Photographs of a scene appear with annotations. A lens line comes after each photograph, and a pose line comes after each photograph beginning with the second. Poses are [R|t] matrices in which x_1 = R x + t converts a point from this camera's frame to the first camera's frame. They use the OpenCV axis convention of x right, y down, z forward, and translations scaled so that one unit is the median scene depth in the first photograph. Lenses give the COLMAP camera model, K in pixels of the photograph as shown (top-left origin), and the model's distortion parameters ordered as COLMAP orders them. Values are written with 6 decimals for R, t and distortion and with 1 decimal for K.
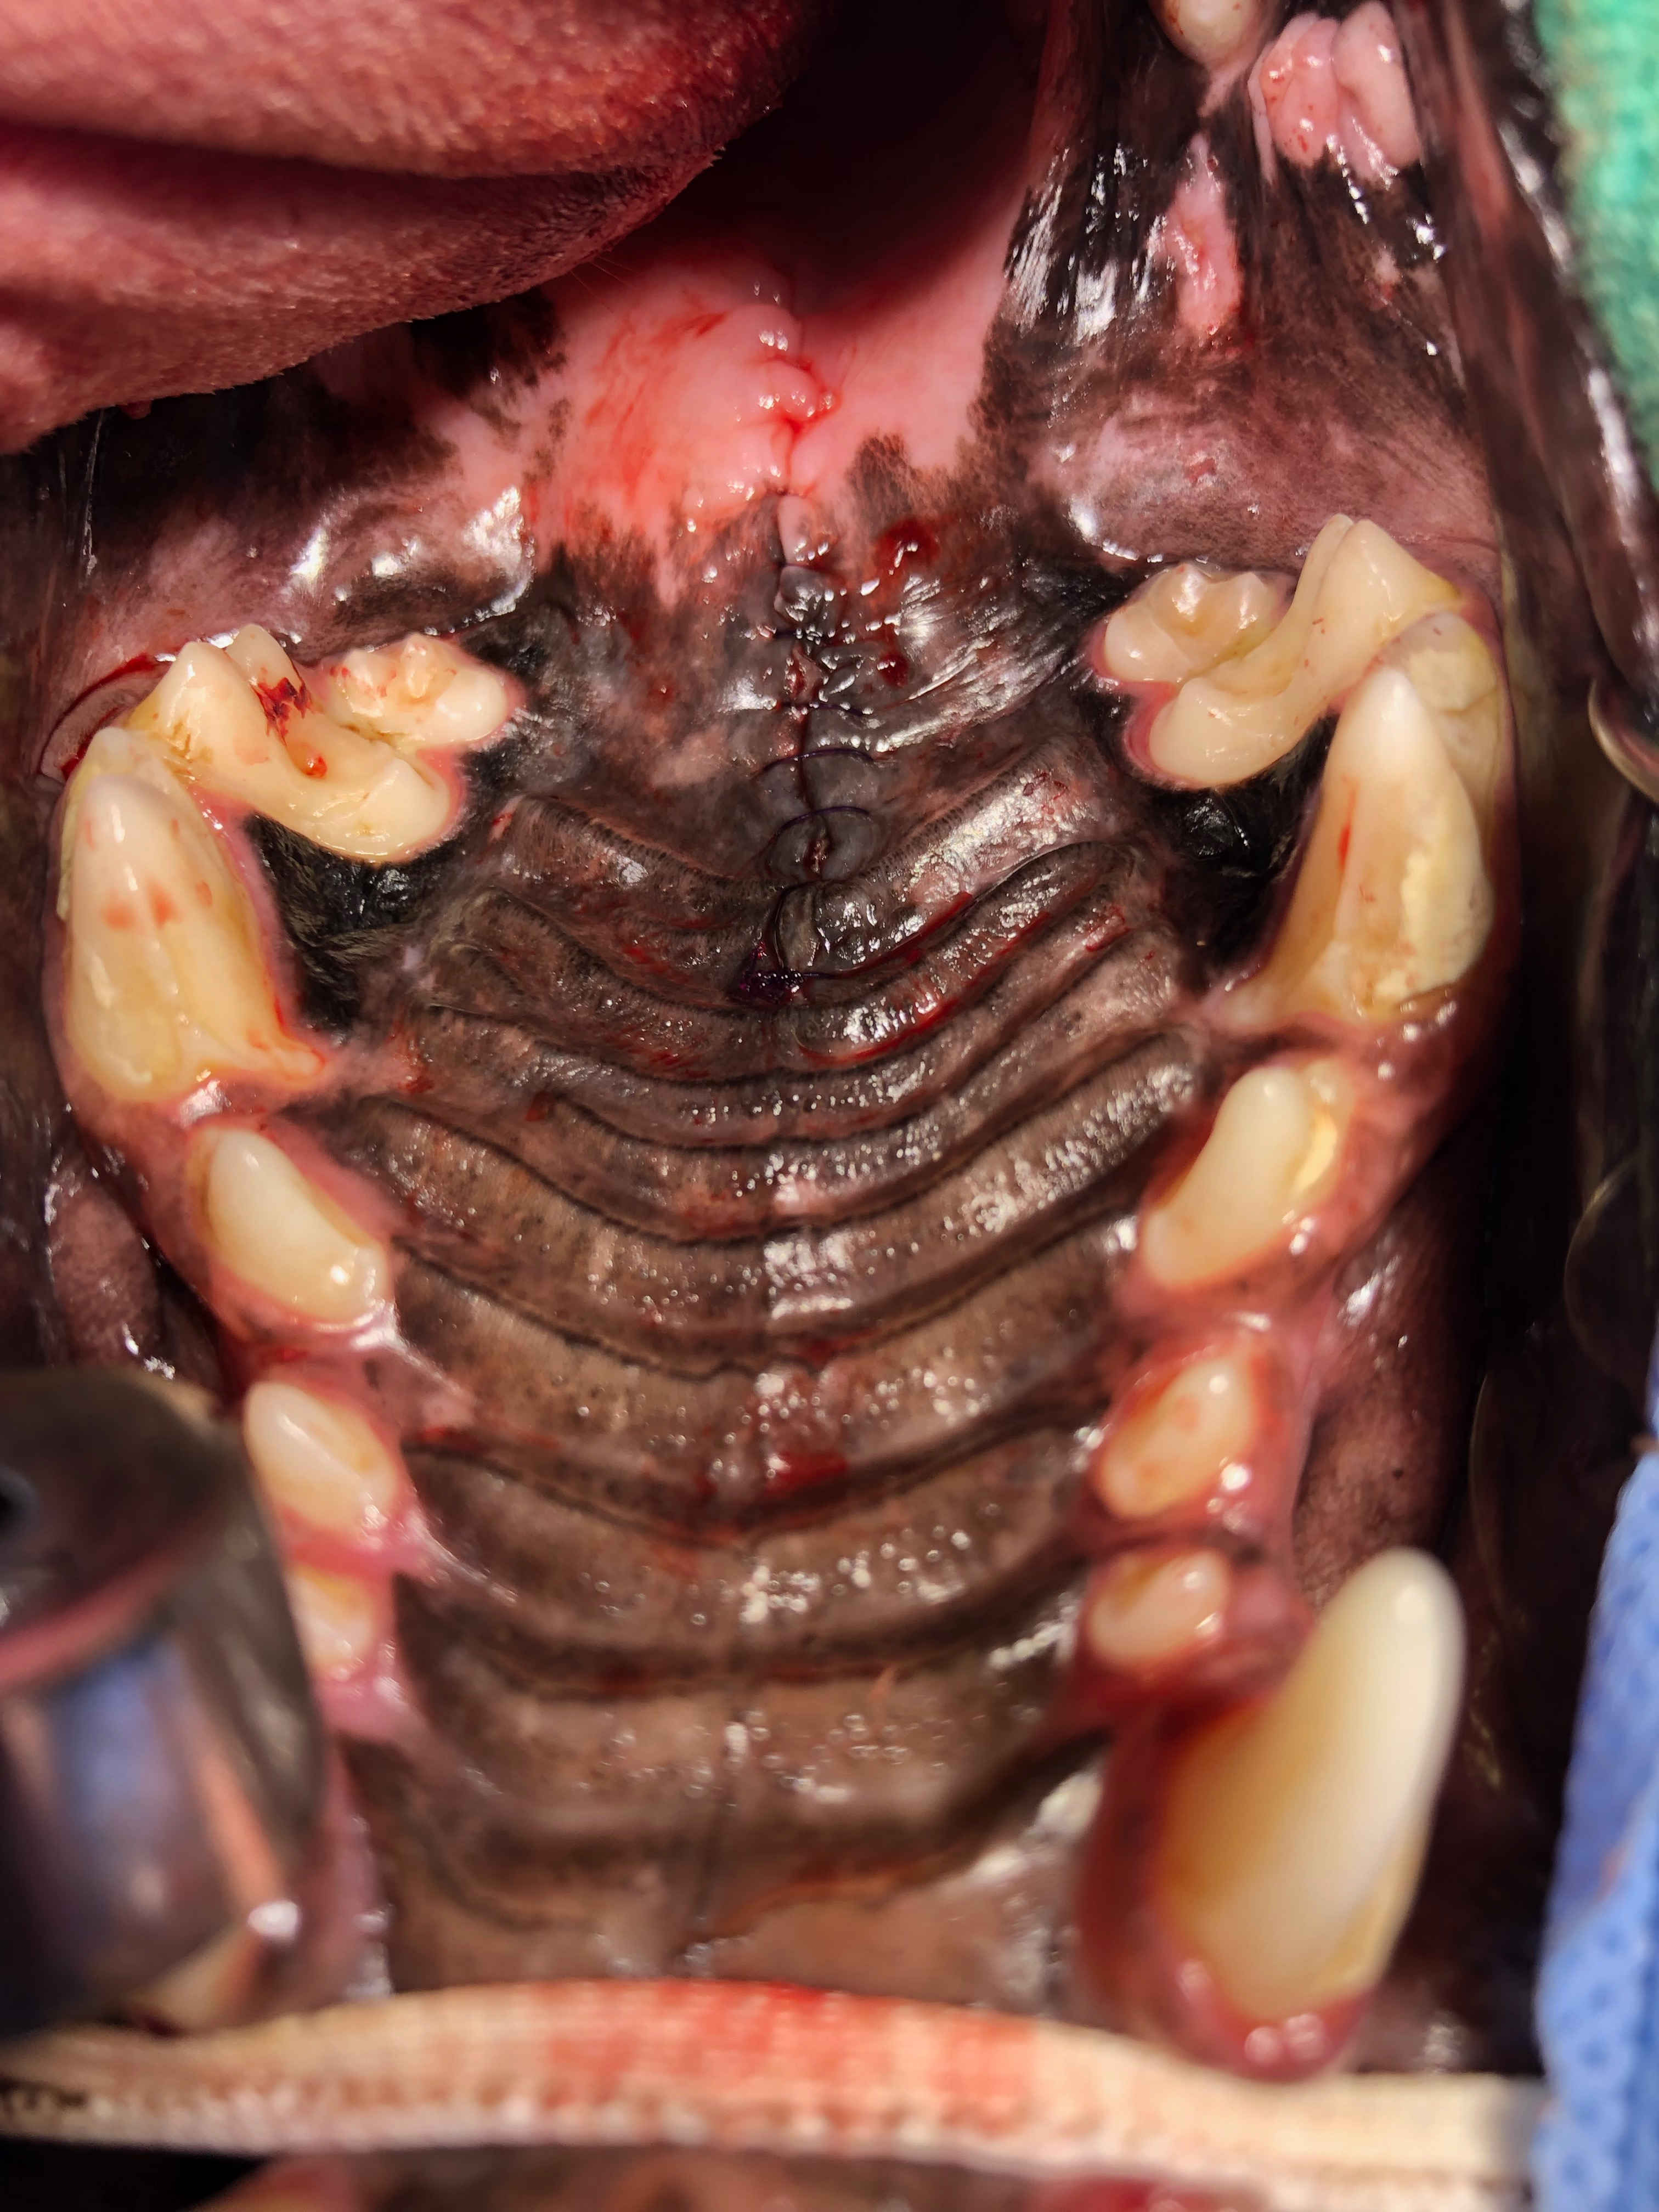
lens RADIAL K [[1813.2, 0, 848.2], [0, 1813.2, 1110.6], [0, 0, 1]] dist [0.002752, -0.008026]
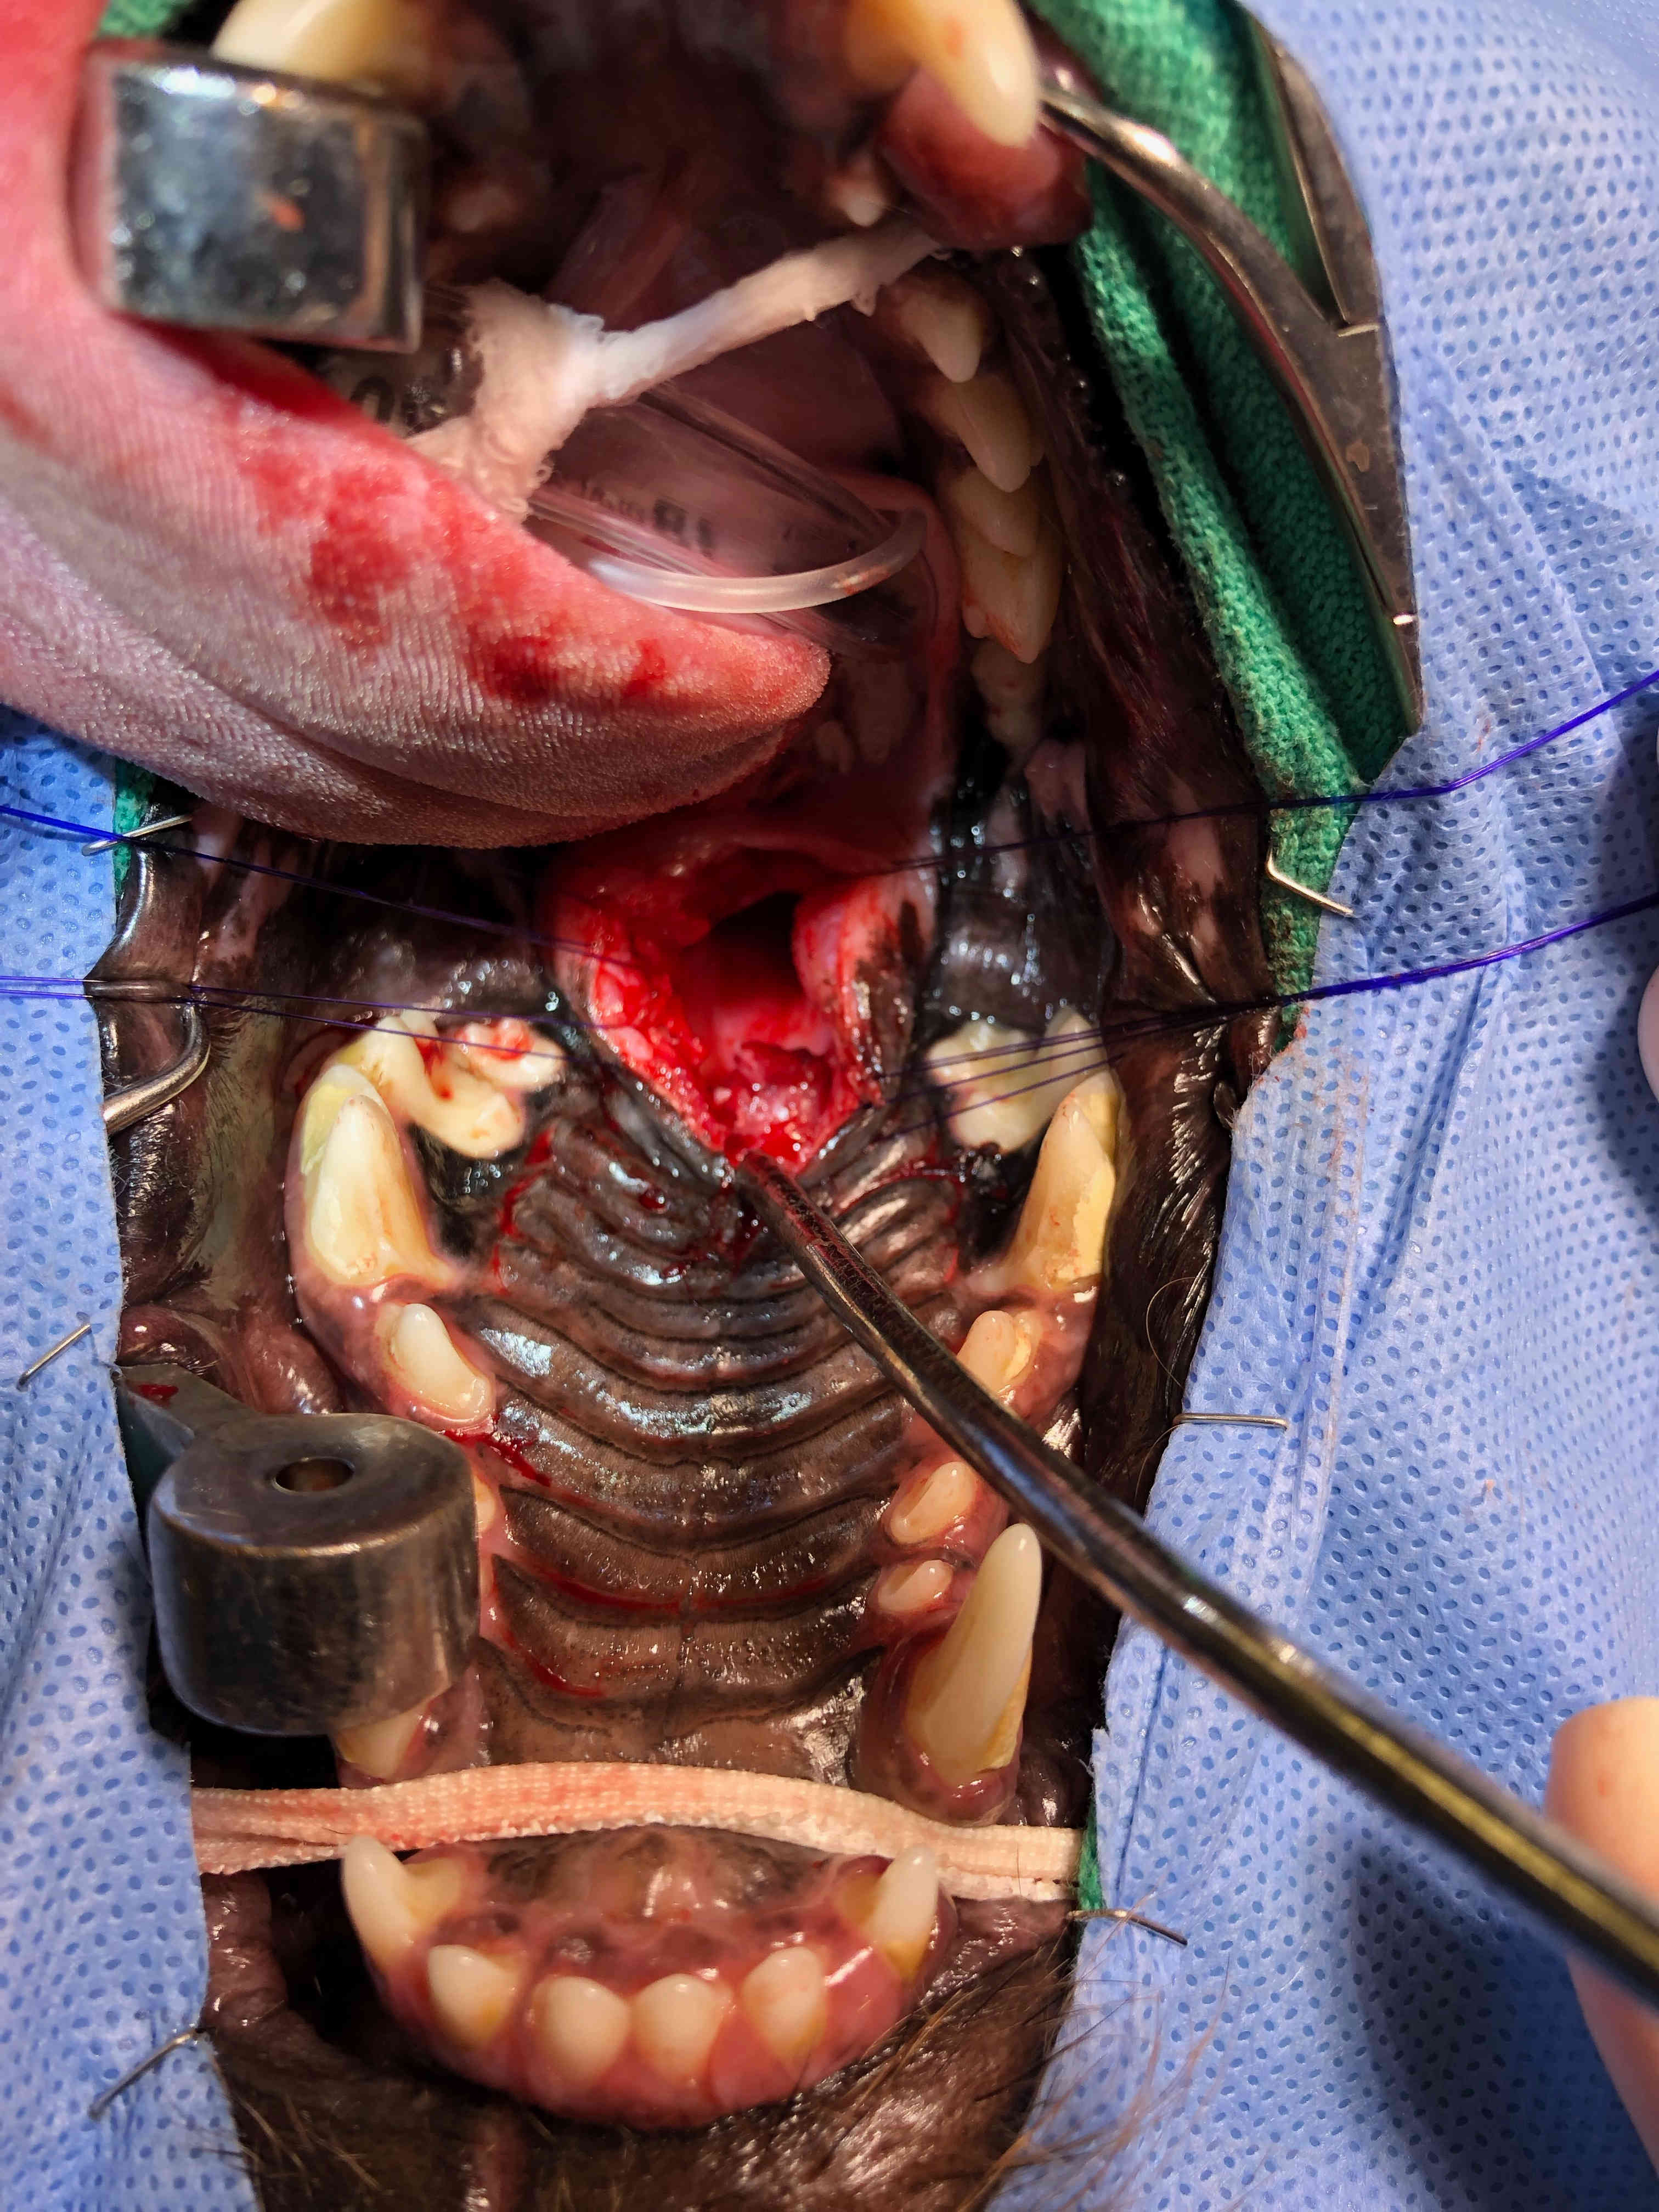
lens RADIAL K [[1752.3, 0, 838.4], [0, 1752.3, 1088.5], [0, 0, 1]] dist [0.044171, 0.001152]
pose [[0.994856, 0.082136, 0.059286, -0.049042], [-0.070563, 0.981831, -0.176147, 0.074683], [-0.072676, 0.171058, 0.982577, -0.743226]]
